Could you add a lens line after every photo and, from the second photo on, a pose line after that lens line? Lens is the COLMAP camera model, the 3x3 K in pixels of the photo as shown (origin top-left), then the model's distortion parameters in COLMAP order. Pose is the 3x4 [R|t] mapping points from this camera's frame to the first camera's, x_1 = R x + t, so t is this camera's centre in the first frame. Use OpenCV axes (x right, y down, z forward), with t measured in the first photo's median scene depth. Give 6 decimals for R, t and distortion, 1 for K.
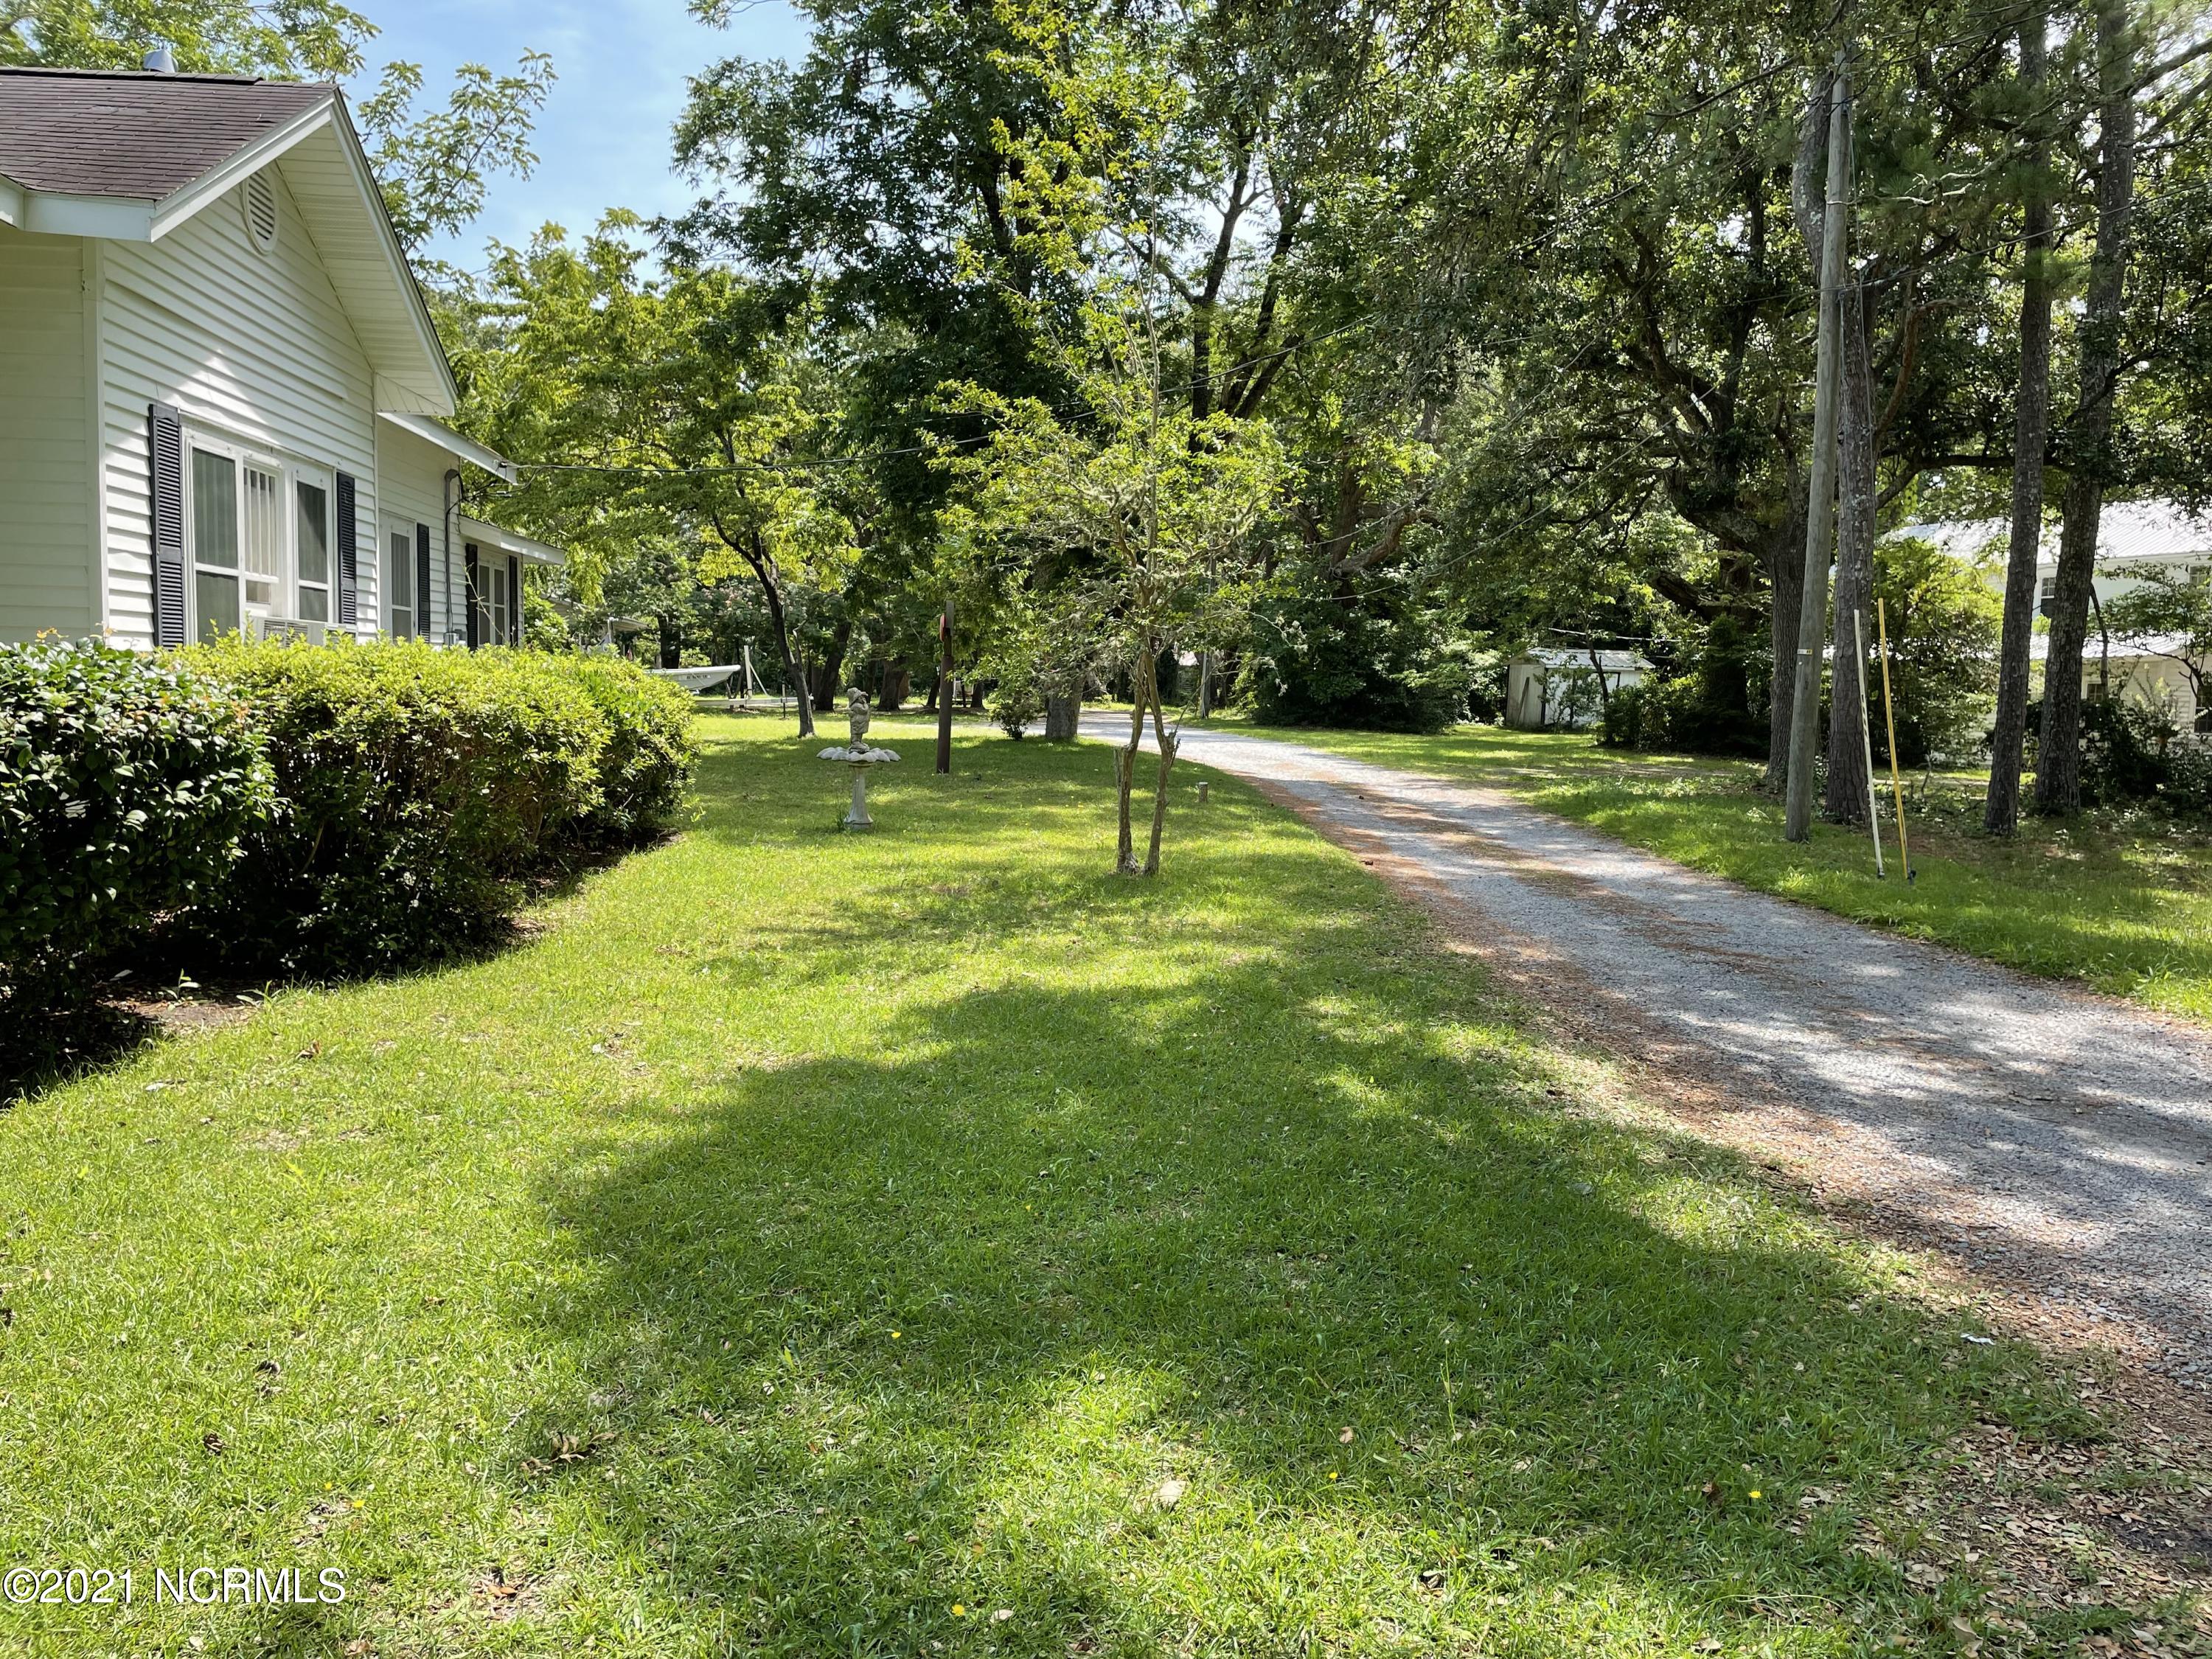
lens RADIAL K [[1683.3, 0, 1106.0], [0, 1683.3, 829.5], [0, 0, 1]] dist [0.089990, -0.120440]
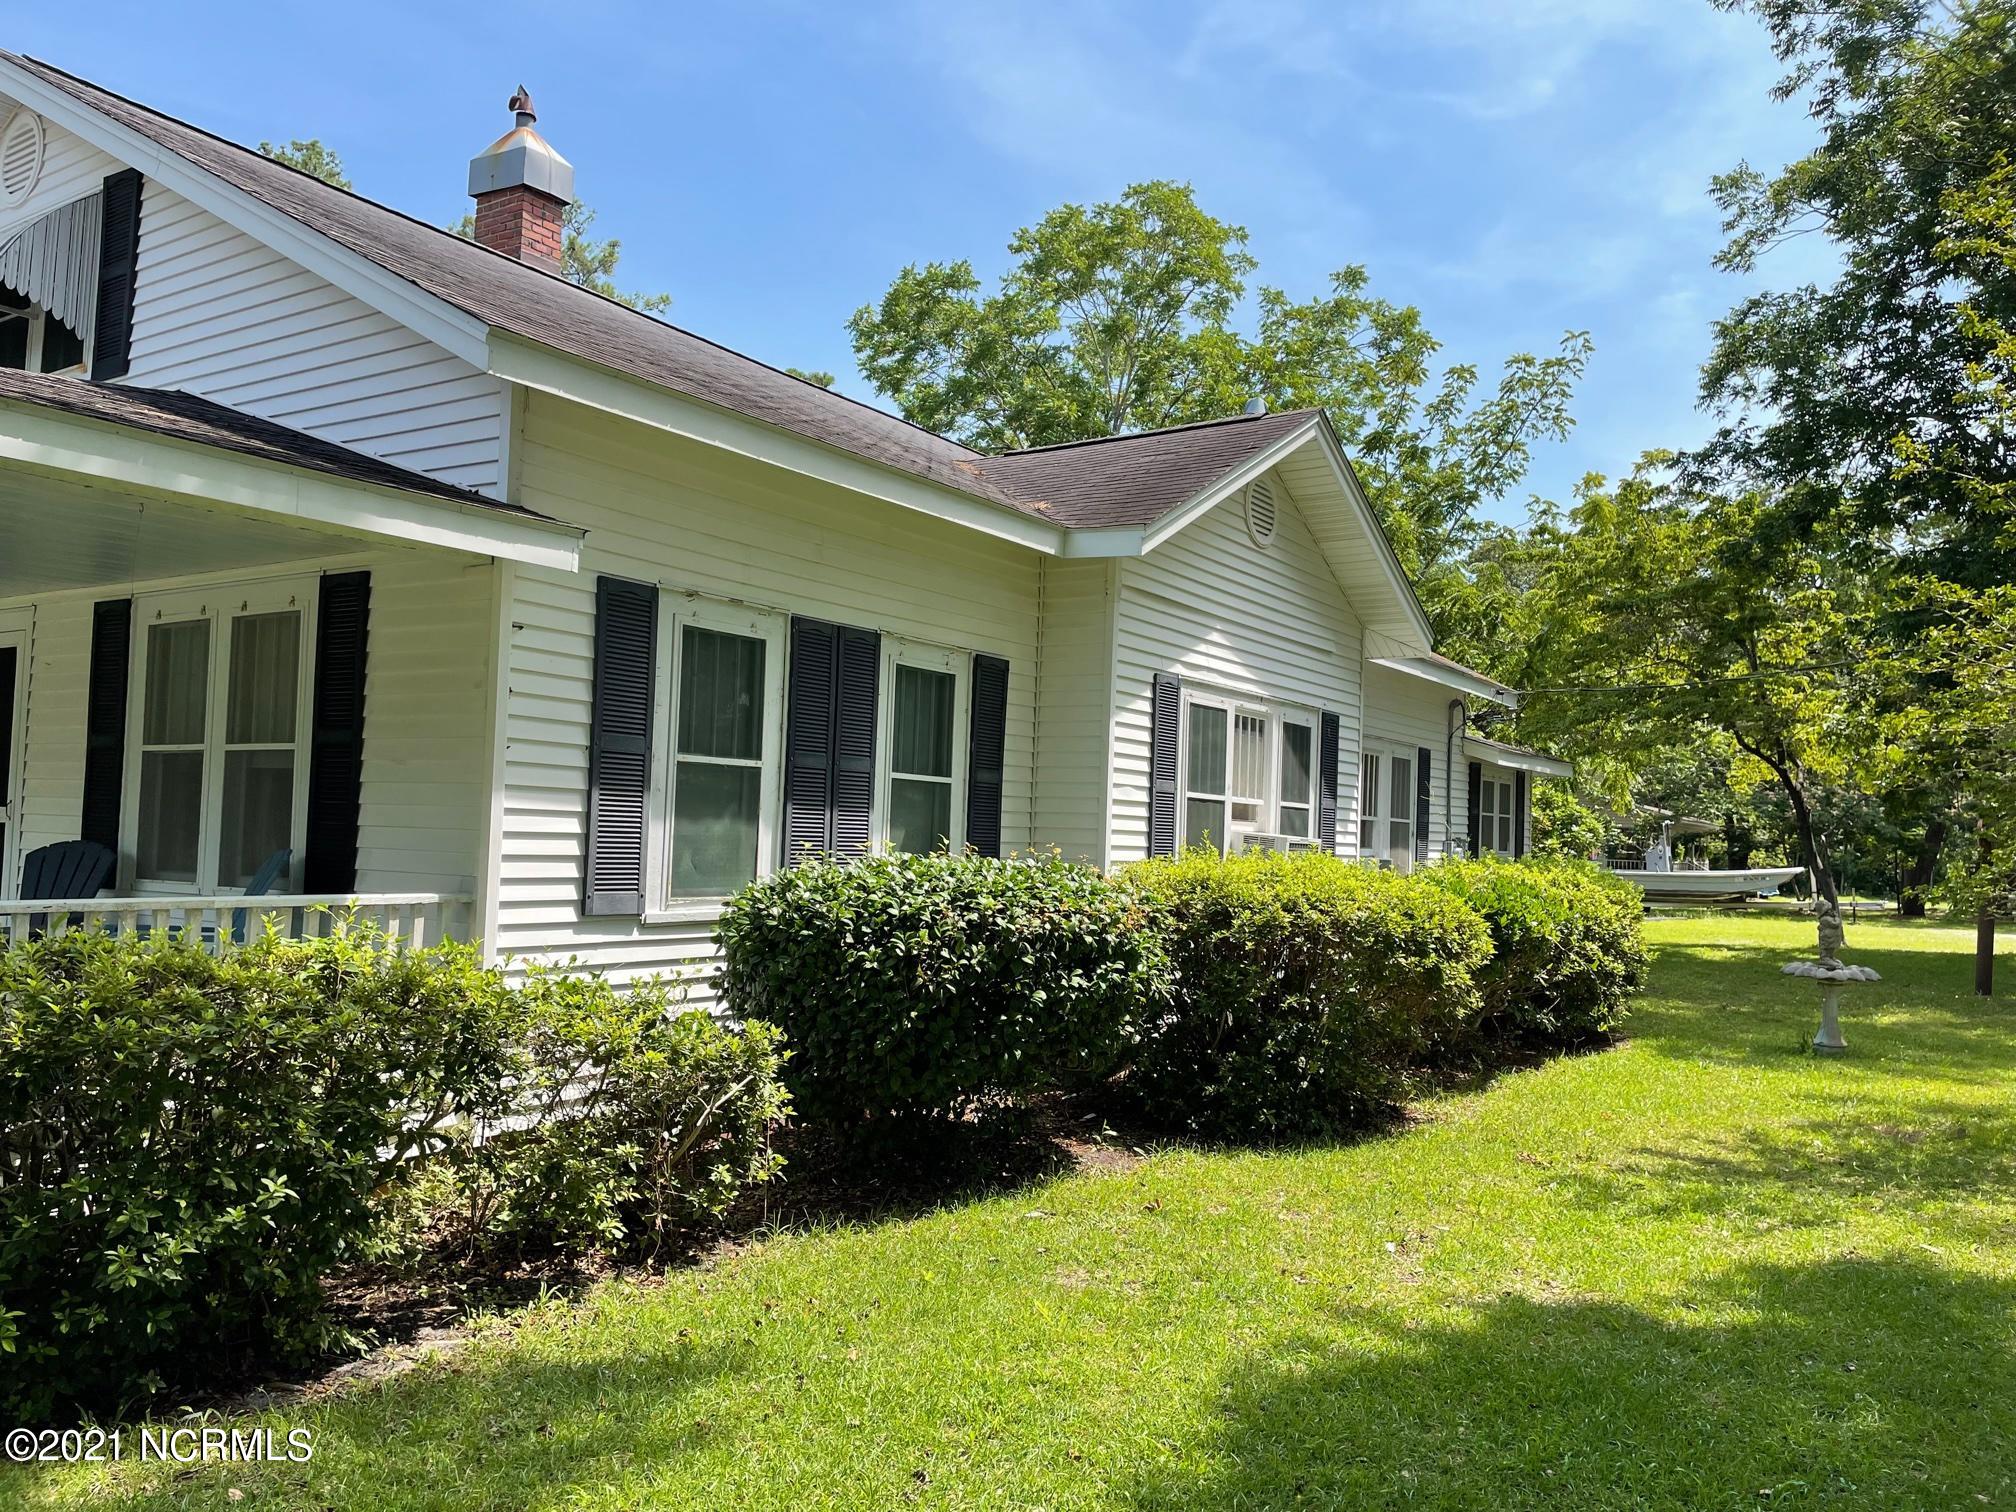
lens RADIAL K [[1534.2, 0, 1008.0], [0, 1534.2, 756.0], [0, 0, 1]] dist [0.089990, -0.120440]
pose [[0.749516, -0.035247, -0.661047, 0.102786], [-0.072689, 0.988161, -0.135106, -0.014927], [0.657983, 0.149315, 0.738081, 0.053498]]
